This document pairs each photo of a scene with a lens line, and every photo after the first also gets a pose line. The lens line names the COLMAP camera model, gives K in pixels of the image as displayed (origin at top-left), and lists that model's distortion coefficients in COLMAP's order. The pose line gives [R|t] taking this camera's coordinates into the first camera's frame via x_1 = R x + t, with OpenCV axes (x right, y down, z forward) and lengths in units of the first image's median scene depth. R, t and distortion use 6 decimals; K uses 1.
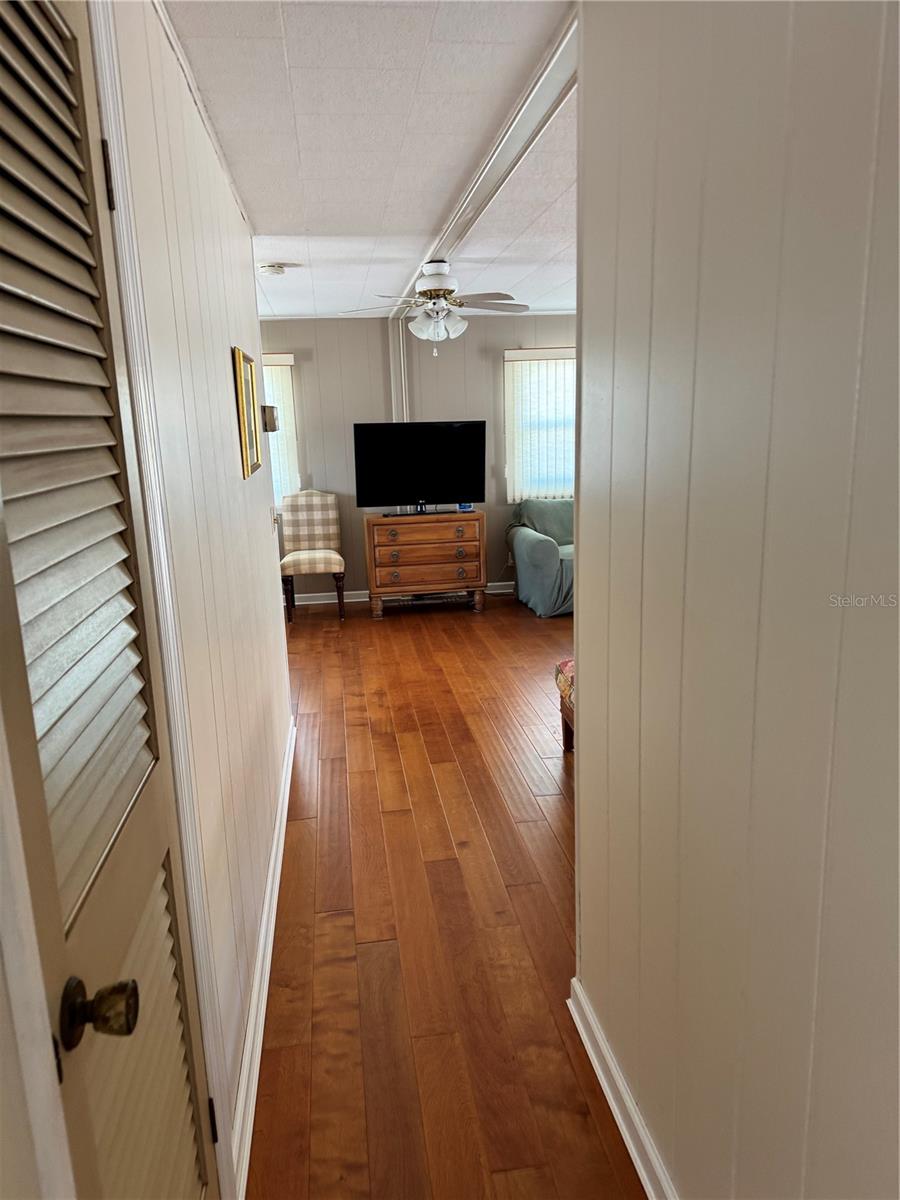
lens RADIAL K [[844.5, 0, 447.1], [0, 844.5, 653.5], [0, 0, 1]] dist [-0.009969, -0.001738]
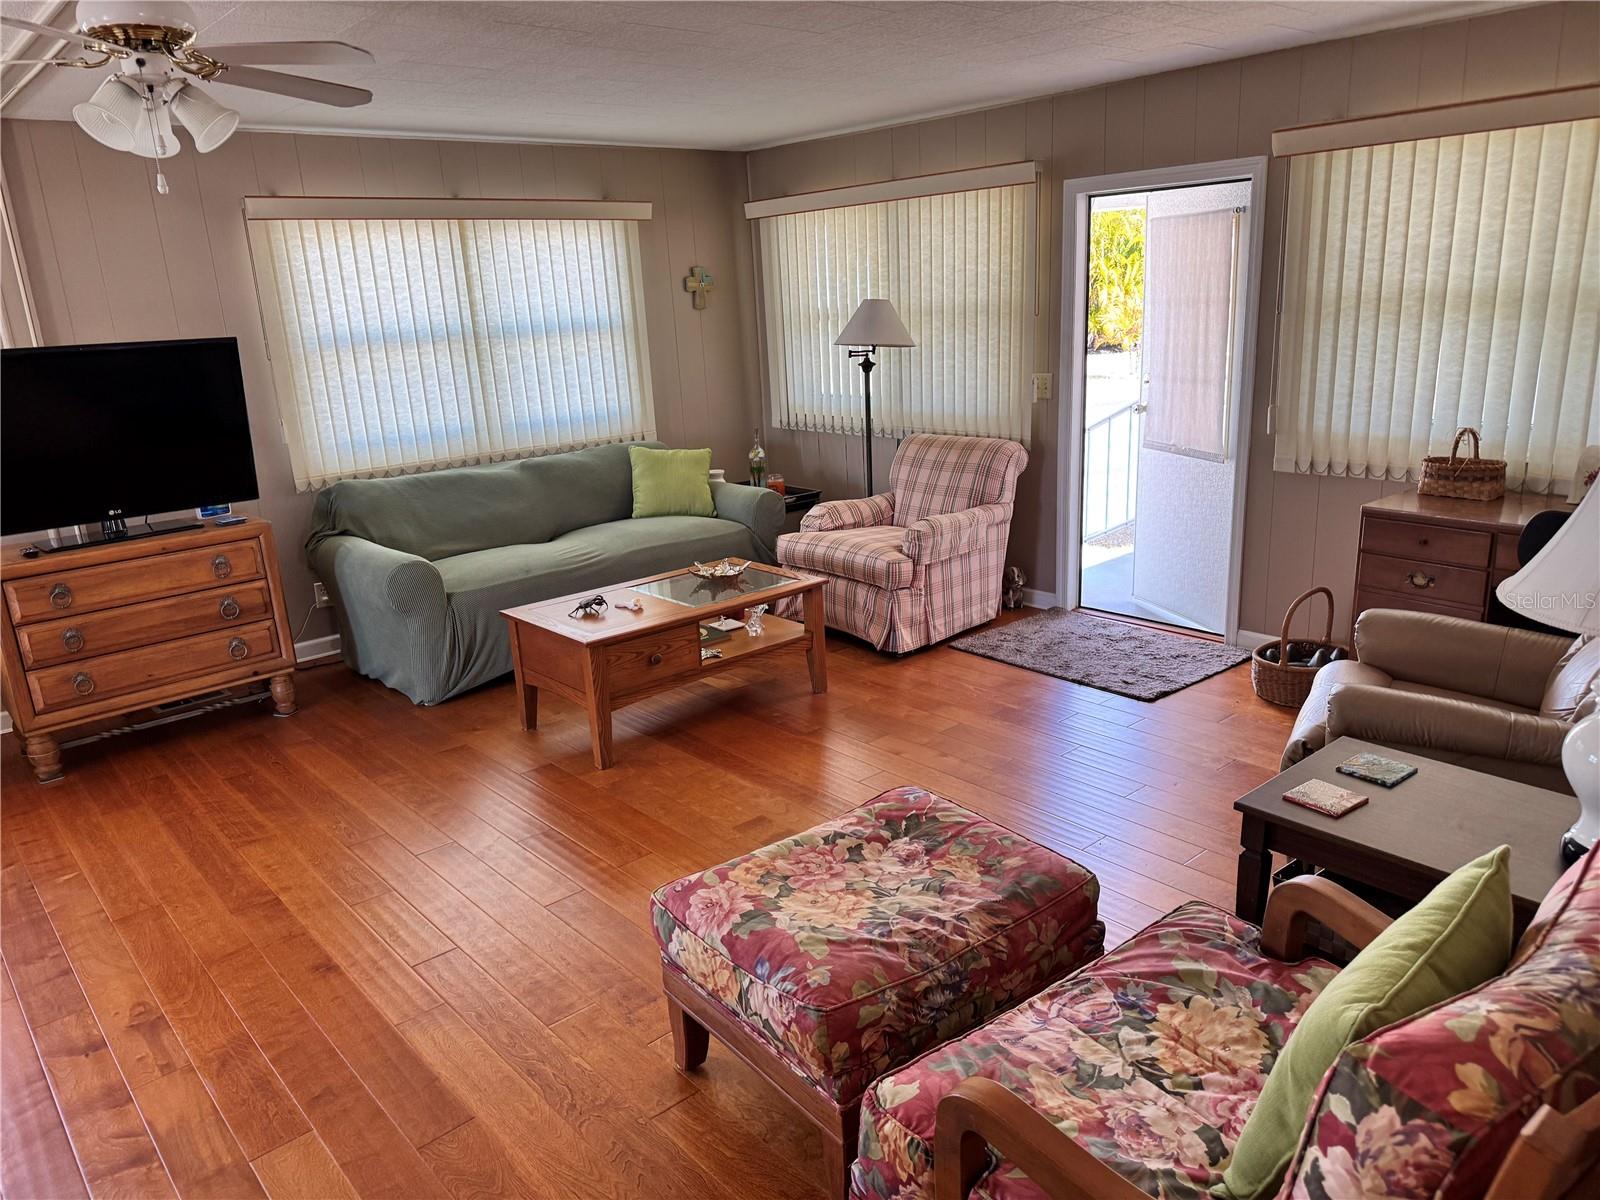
lens RADIAL K [[1139.6, 0, 817.9], [0, 1139.6, 616.0], [0, 0, 1]] dist [0.037645, -0.044455]
pose [[0.832189, -0.160830, 0.530656, -0.053376], [0.167464, 0.985222, 0.035977, -0.081958], [-0.528600, 0.058927, 0.846824, 0.258885]]
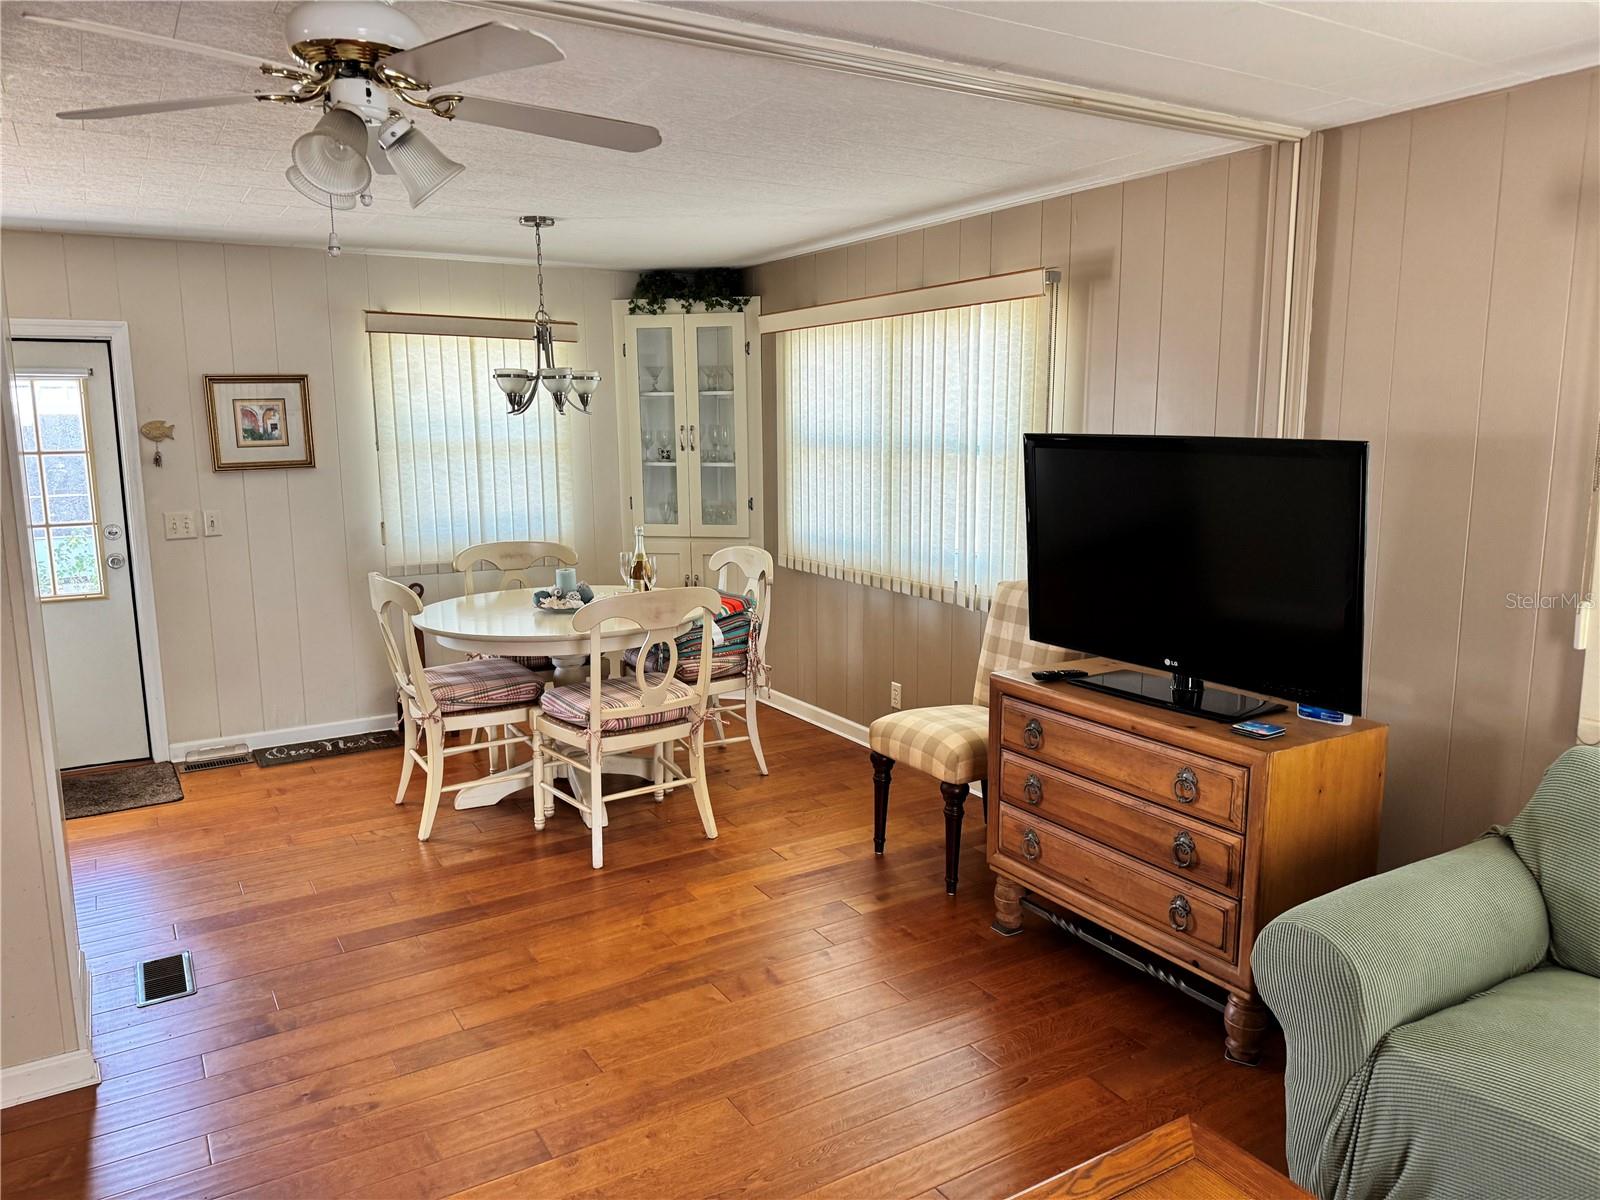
lens RADIAL K [[1126.9, 0, 798.0], [0, 1126.9, 591.8], [0, 0, 1]] dist [0.059994, -0.071550]
pose [[0.398317, 0.174186, -0.900557, 0.323176], [-0.250584, 0.965120, 0.075841, -0.208292], [0.882356, 0.195456, 0.428071, 0.674390]]
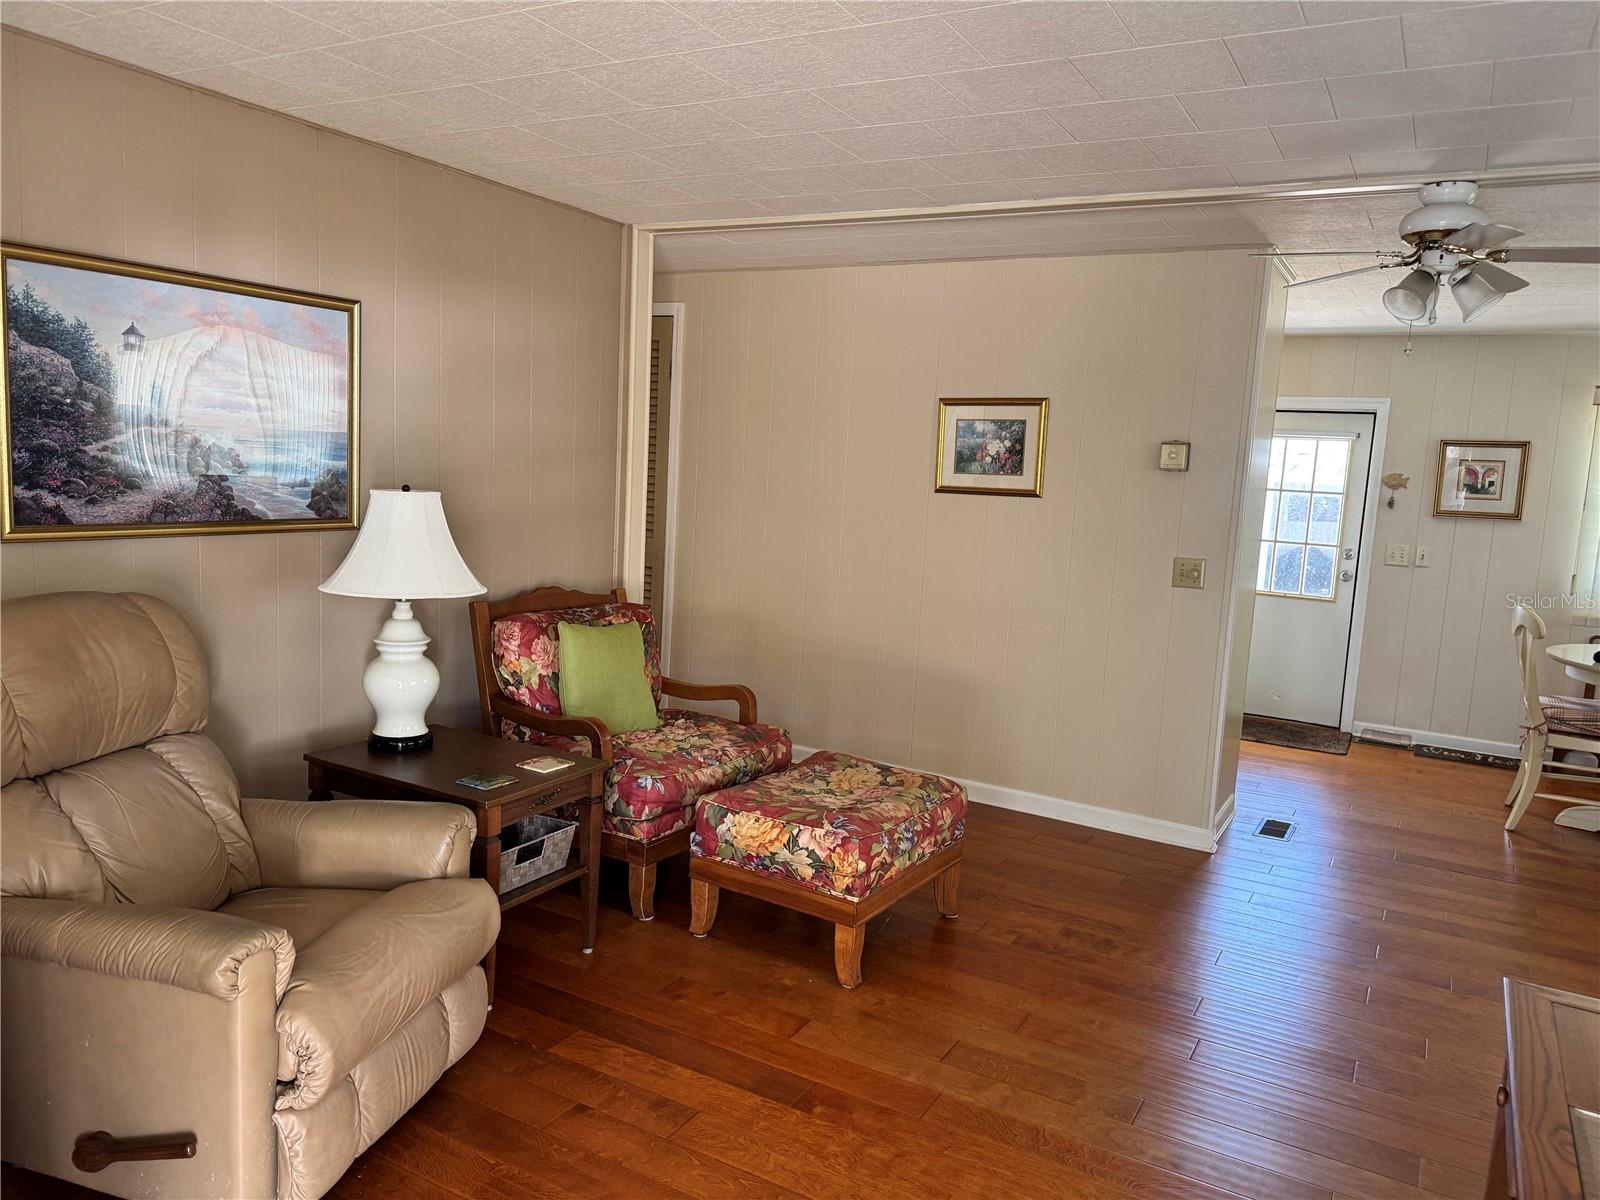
lens RADIAL K [[1129.8, 0, 799.0], [0, 1129.8, 586.5], [0, 0, 1]] dist [0.026869, -0.046585]
pose [[-0.614517, 0.091079, -0.783628, 0.547694], [-0.241970, 0.923676, 0.297108, -0.229951], [0.750879, 0.372192, -0.545577, 0.785716]]
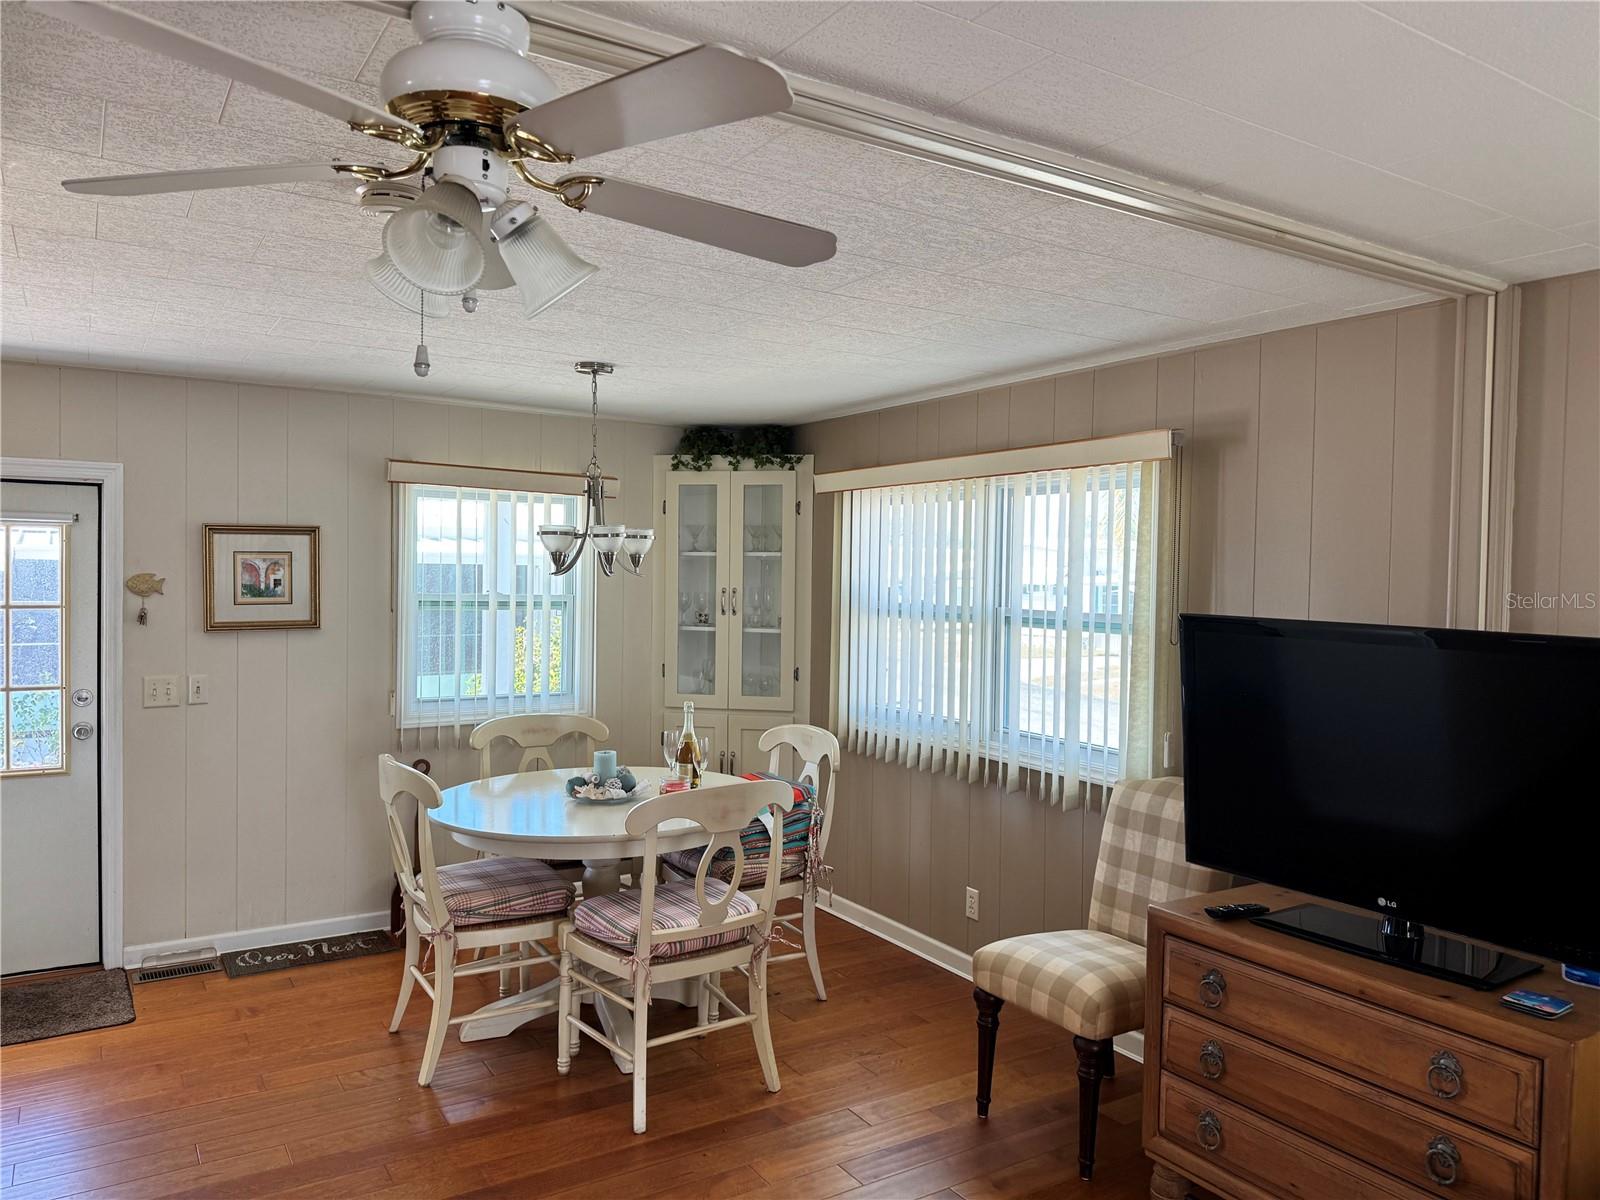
lens RADIAL K [[1132.7, 0, 808.4], [0, 1132.7, 606.2], [0, 0, 1]] dist [0.048731, -0.046863]
pose [[0.416180, 0.067183, -0.906797, 0.228080], [-0.271719, 0.960887, -0.053516, -0.205382], [0.867735, 0.268666, 0.418157, 0.662360]]
